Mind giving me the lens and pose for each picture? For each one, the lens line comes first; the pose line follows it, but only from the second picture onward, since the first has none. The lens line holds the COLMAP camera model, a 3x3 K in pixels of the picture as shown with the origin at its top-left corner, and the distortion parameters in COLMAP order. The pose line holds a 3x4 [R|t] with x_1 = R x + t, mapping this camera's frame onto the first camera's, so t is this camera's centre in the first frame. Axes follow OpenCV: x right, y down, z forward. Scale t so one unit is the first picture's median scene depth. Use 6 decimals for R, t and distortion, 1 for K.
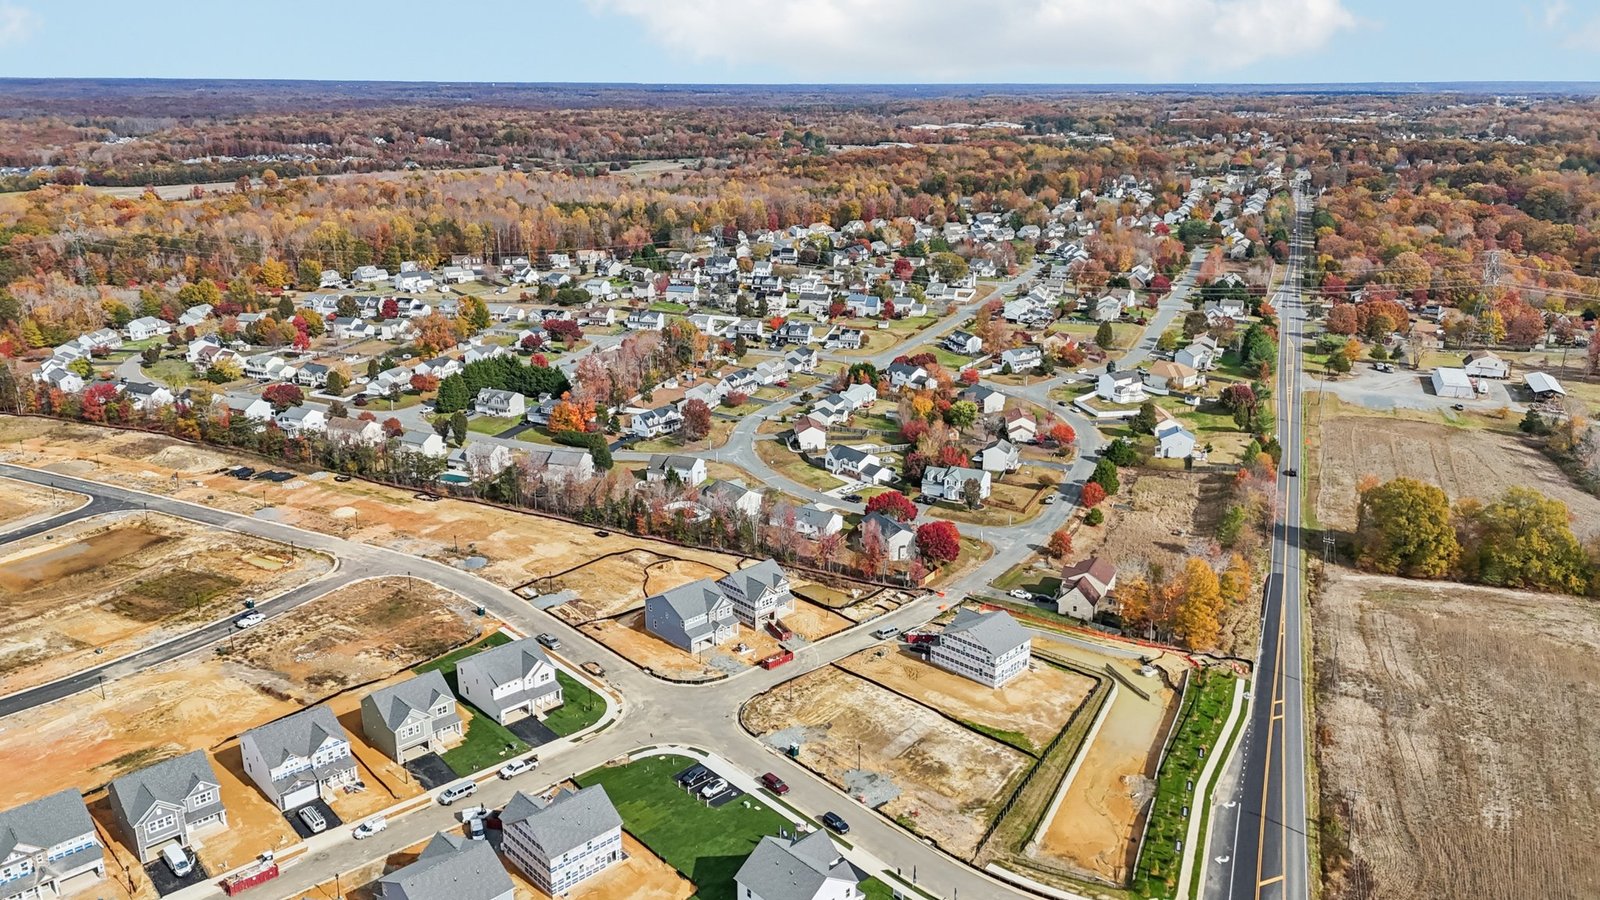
lens RADIAL K [[1173.8, 0, 800.0], [0, 1173.8, 450.0], [0, 0, 1]] dist [0.086987, -0.094575]
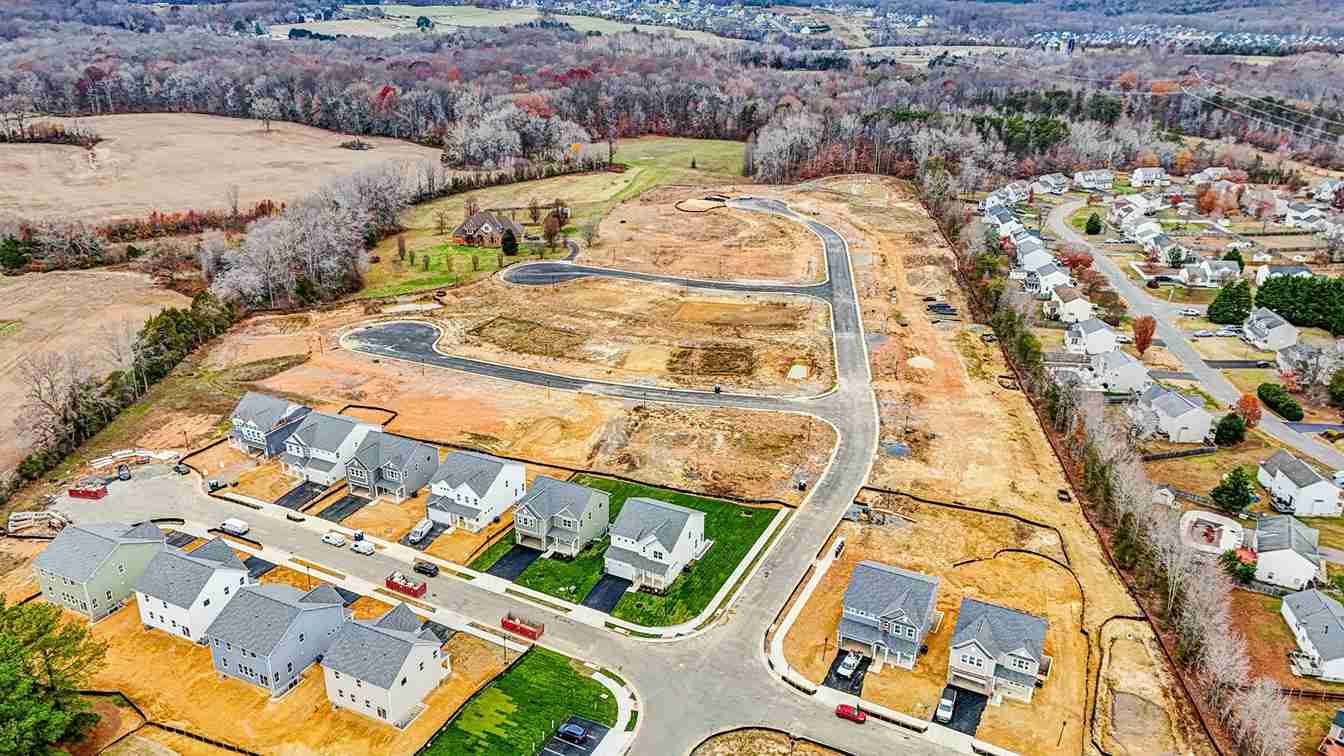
lens RADIAL K [[1011.9, 0, 672.1], [0, 1011.9, 373.7], [0, 0, 1]] dist [0.130375, -0.222484]
pose [[0.346759, 0.357089, -0.867321, 0.353608], [-0.287983, 0.920564, 0.263872, -0.126140], [0.892650, 0.158273, 0.422049, 0.532183]]
